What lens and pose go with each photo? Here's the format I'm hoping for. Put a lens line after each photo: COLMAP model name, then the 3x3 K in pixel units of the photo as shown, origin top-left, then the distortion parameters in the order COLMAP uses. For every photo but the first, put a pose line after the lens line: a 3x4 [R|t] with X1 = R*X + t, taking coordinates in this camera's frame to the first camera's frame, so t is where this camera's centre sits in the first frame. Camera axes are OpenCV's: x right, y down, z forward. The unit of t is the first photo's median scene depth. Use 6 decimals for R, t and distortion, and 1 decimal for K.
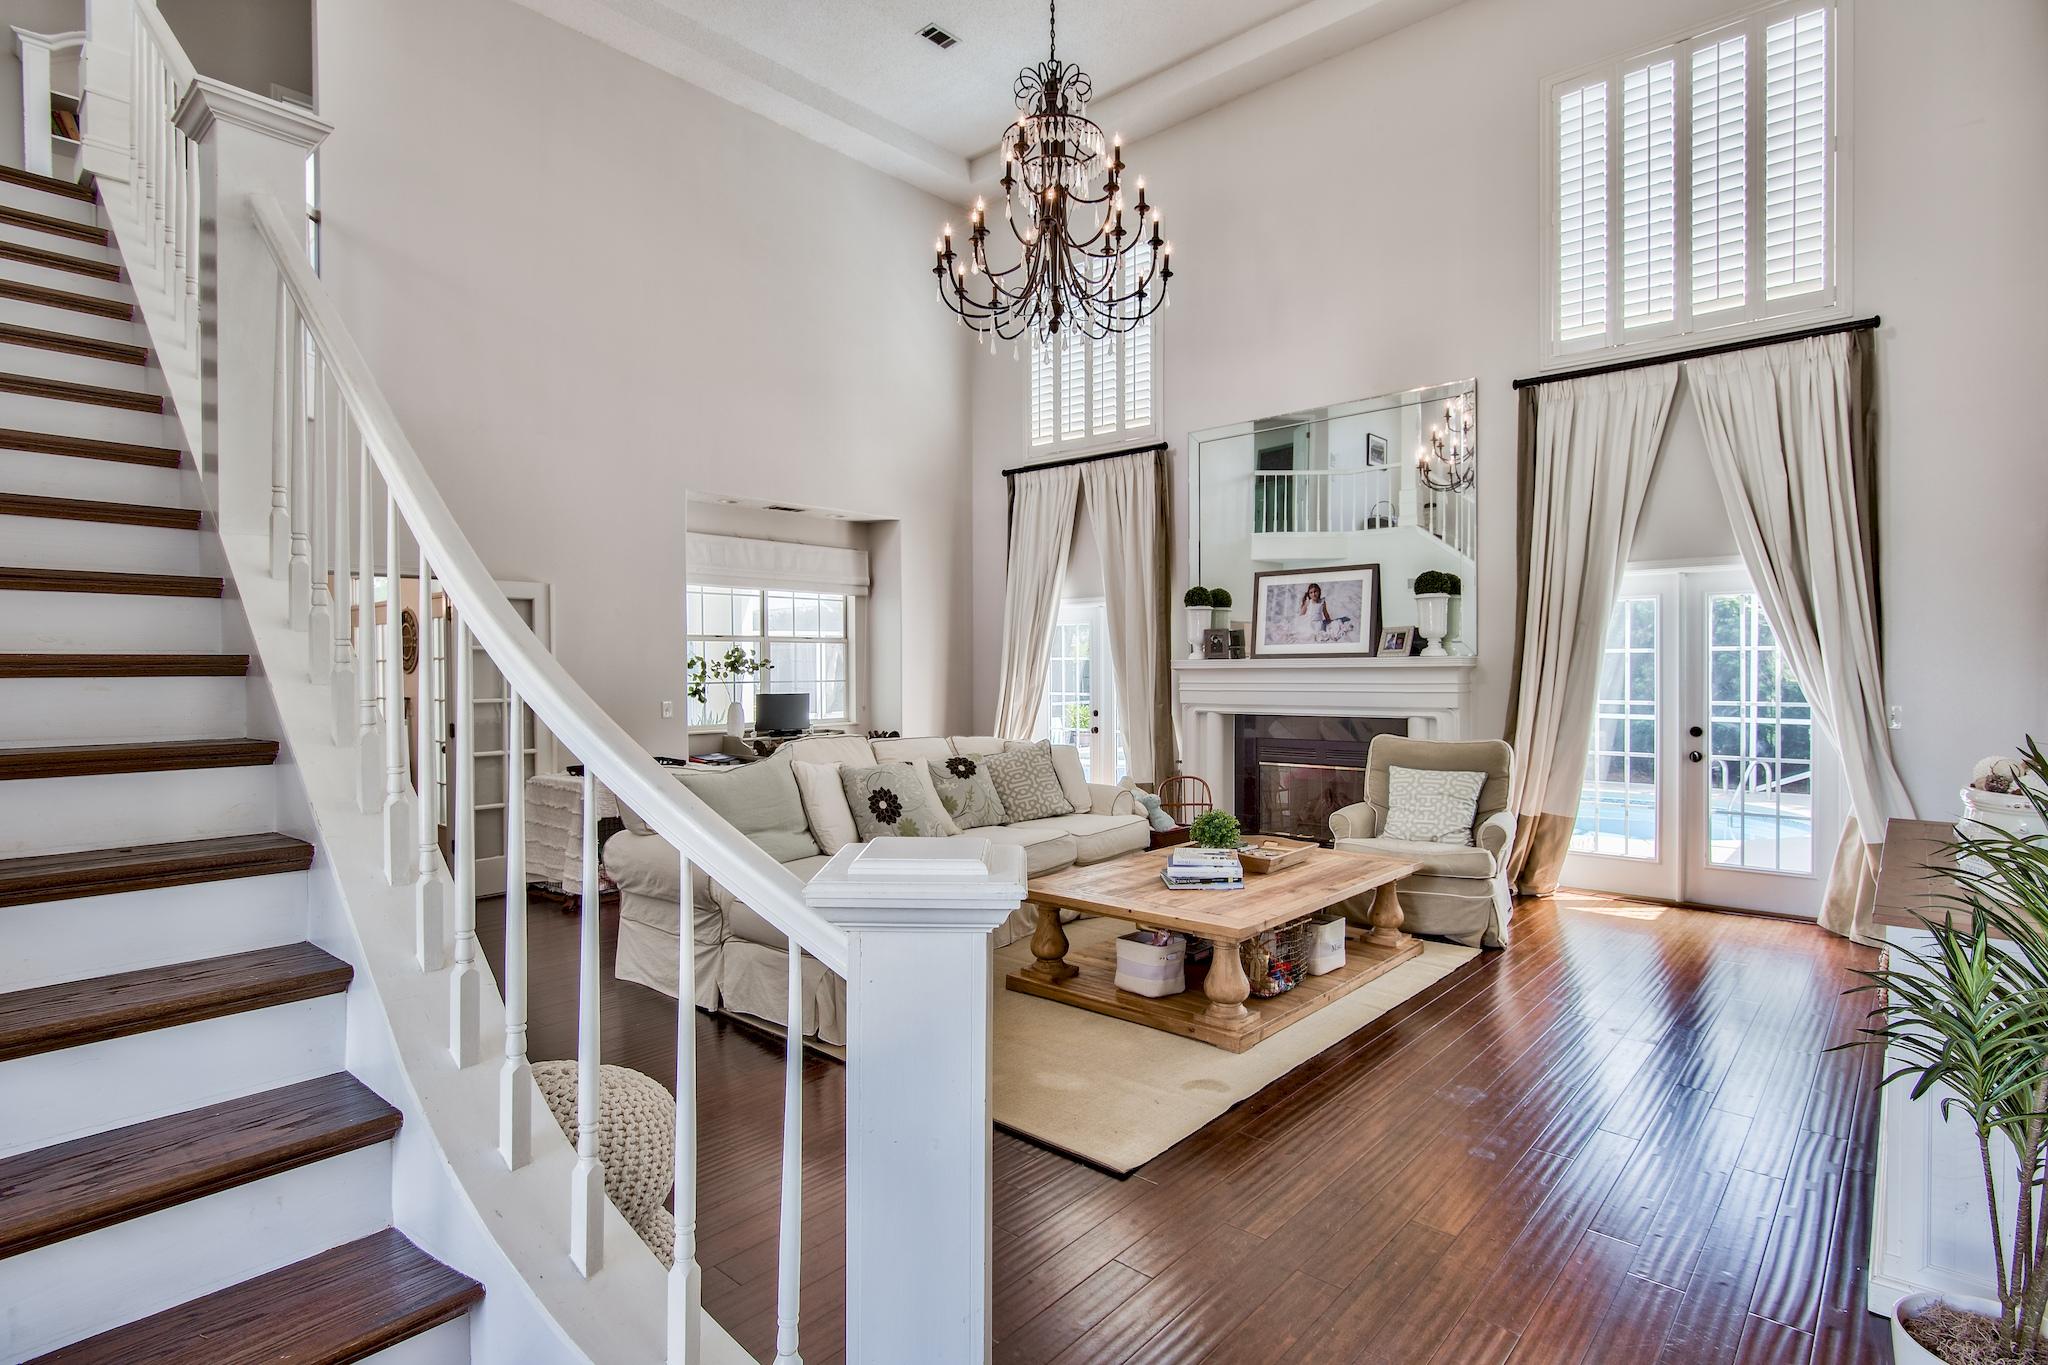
lens RADIAL K [[1025.2, 0, 1024.0], [0, 1025.2, 682.5], [0, 0, 1]] dist [-0.002113, -0.000946]
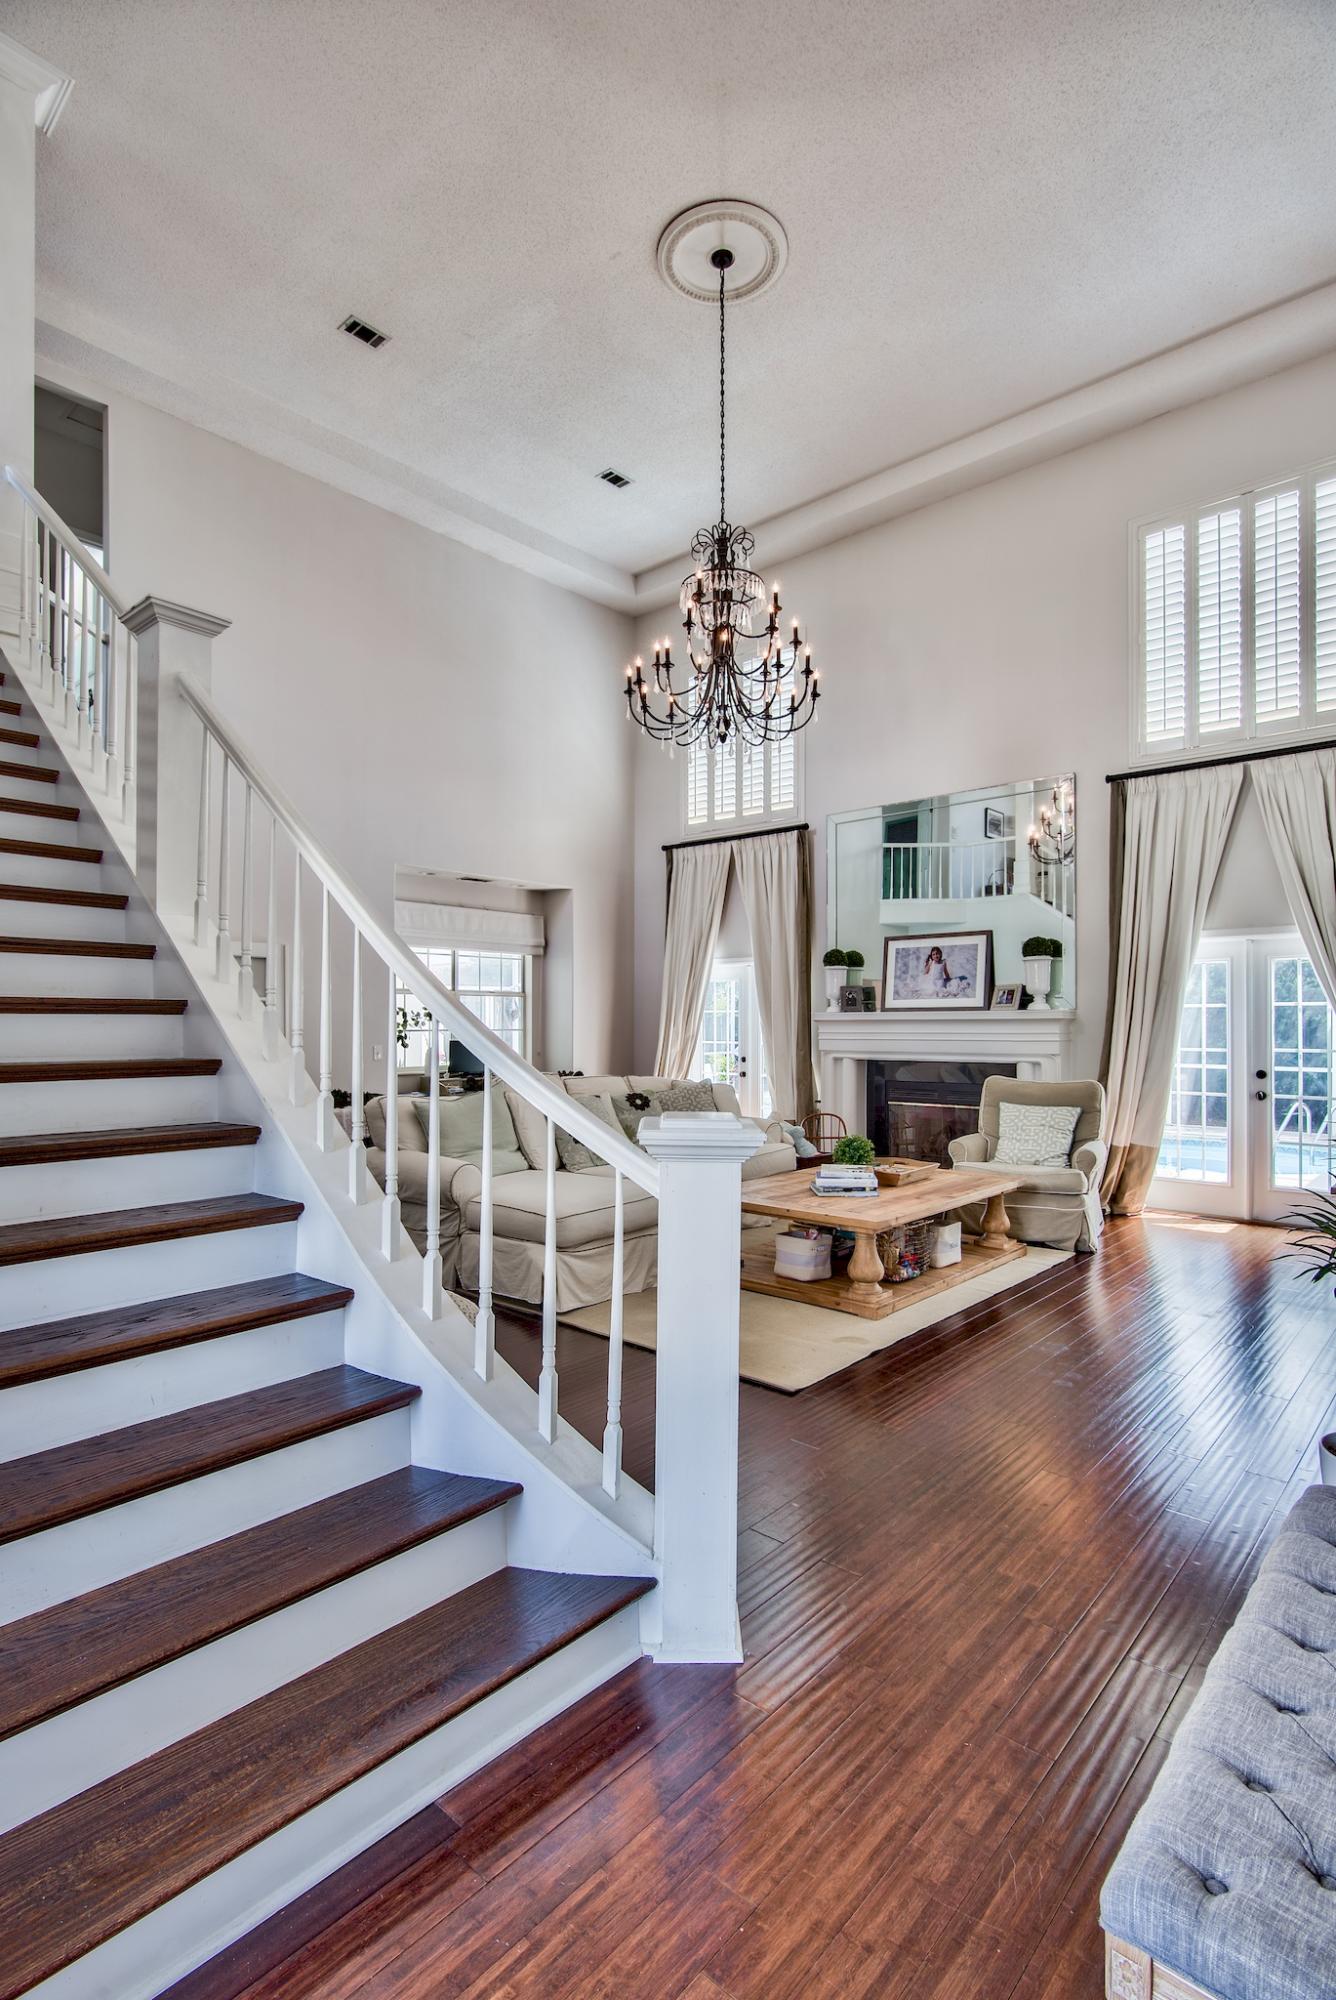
lens RADIAL K [[977.7, 0, 652.3], [0, 977.7, 1022.7], [0, 0, 1]] dist [-0.001963, 0.000552]
pose [[0.999963, 0.004660, -0.007270, -0.034417], [-0.004761, 0.999891, -0.013946, 0.007148], [0.007204, 0.013980, 0.999876, -0.124234]]
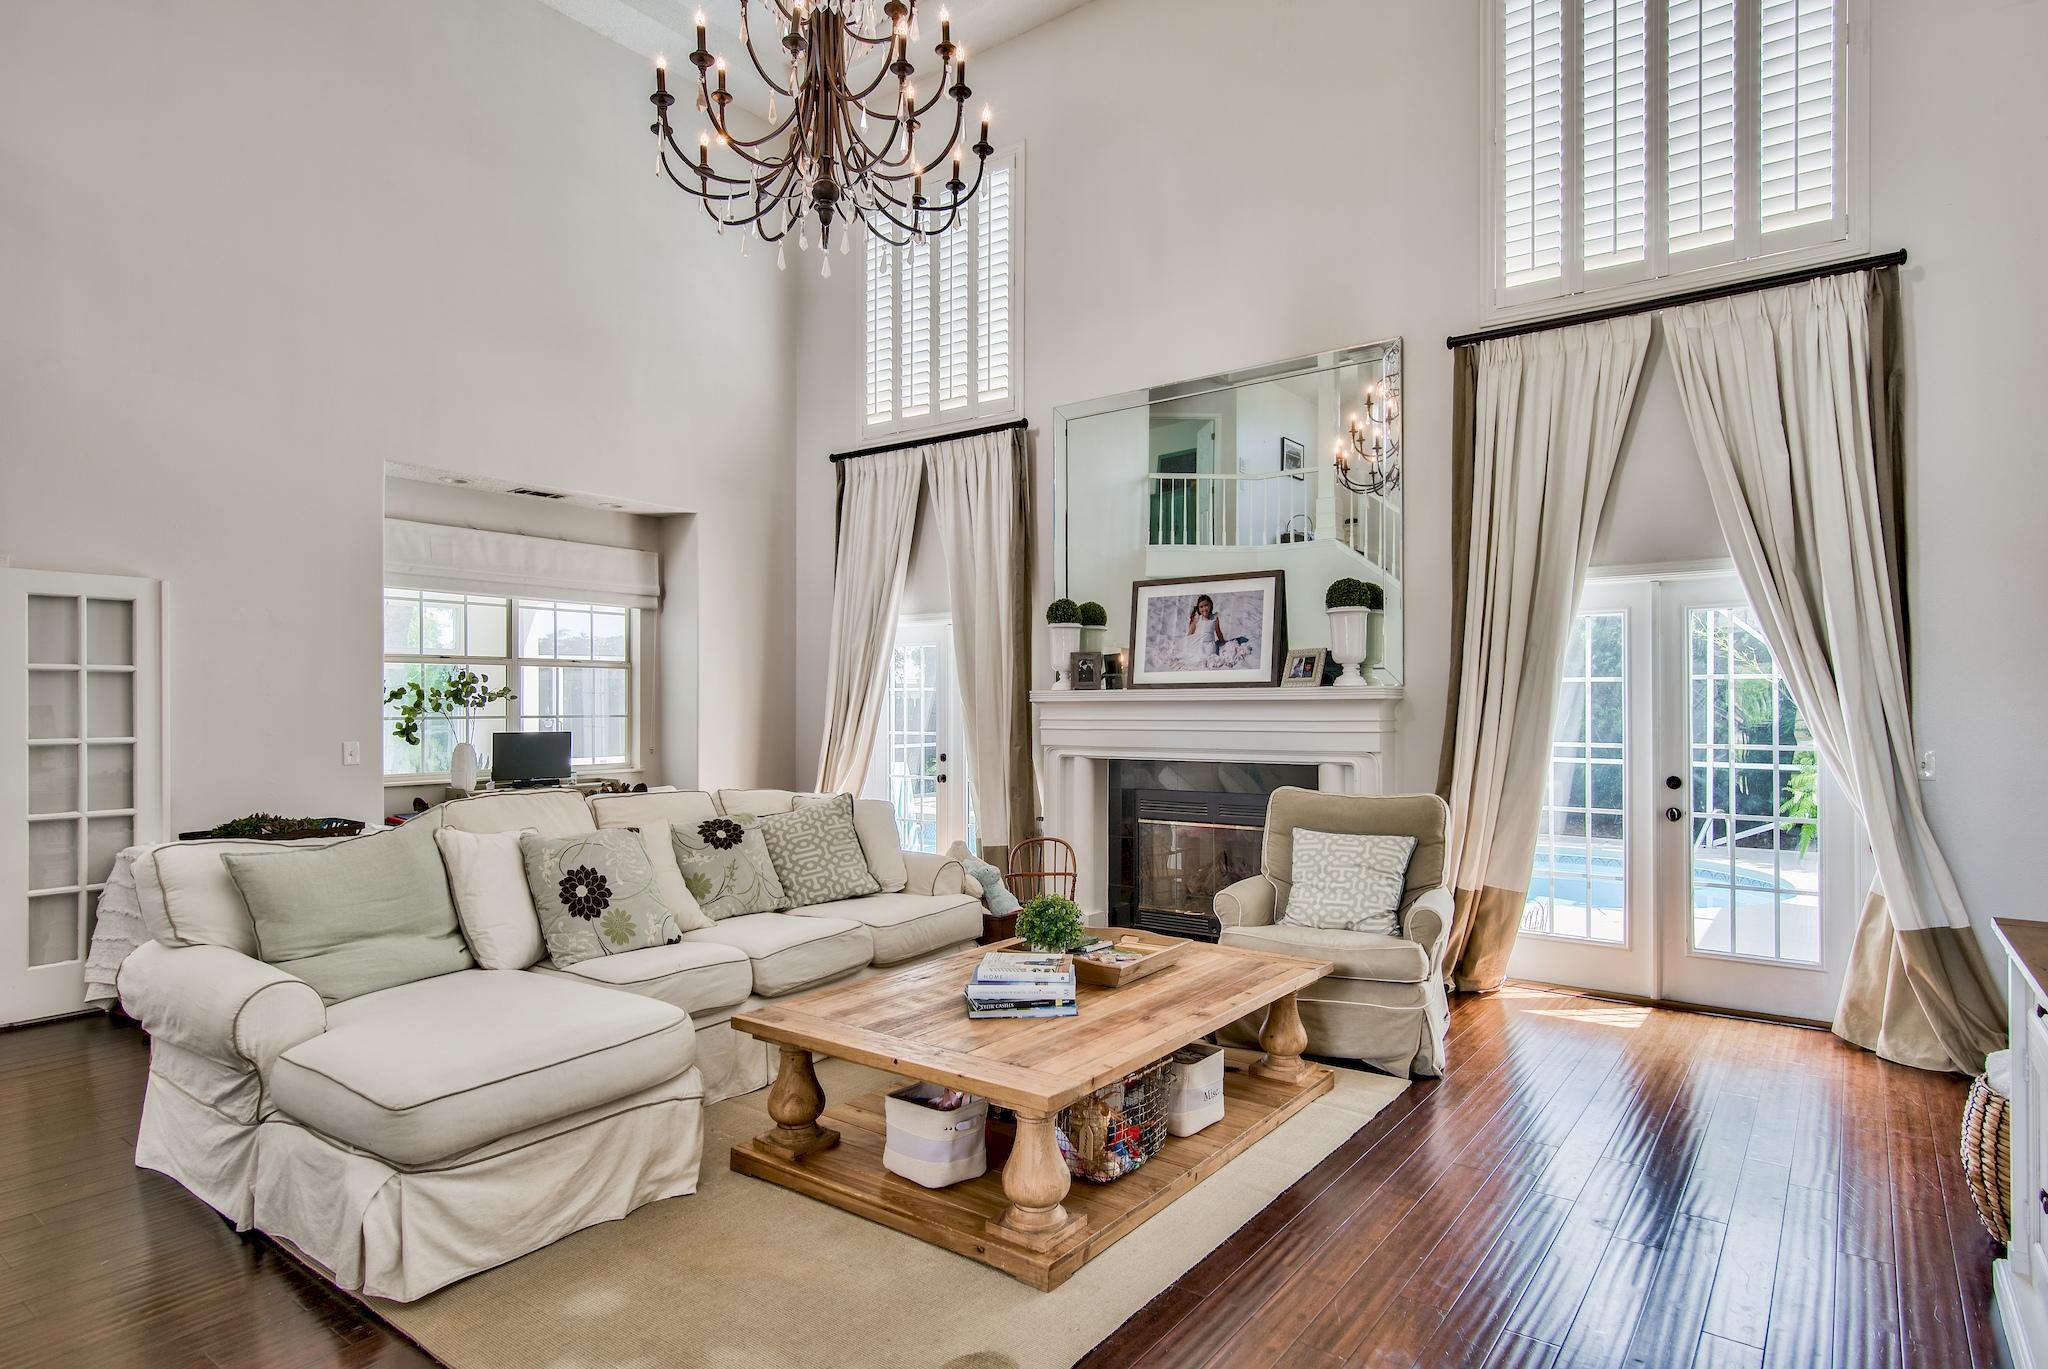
lens RADIAL K [[1128.0, 0, 1009.7], [0, 1128.0, 703.5], [0, 0, 1]] dist [0.006322, 0.000487]
pose [[0.996753, 0.003772, 0.080429, 0.073725], [-0.002546, 0.999879, -0.015345, 0.001824], [-0.080477, 0.015090, 0.996642, 0.166580]]
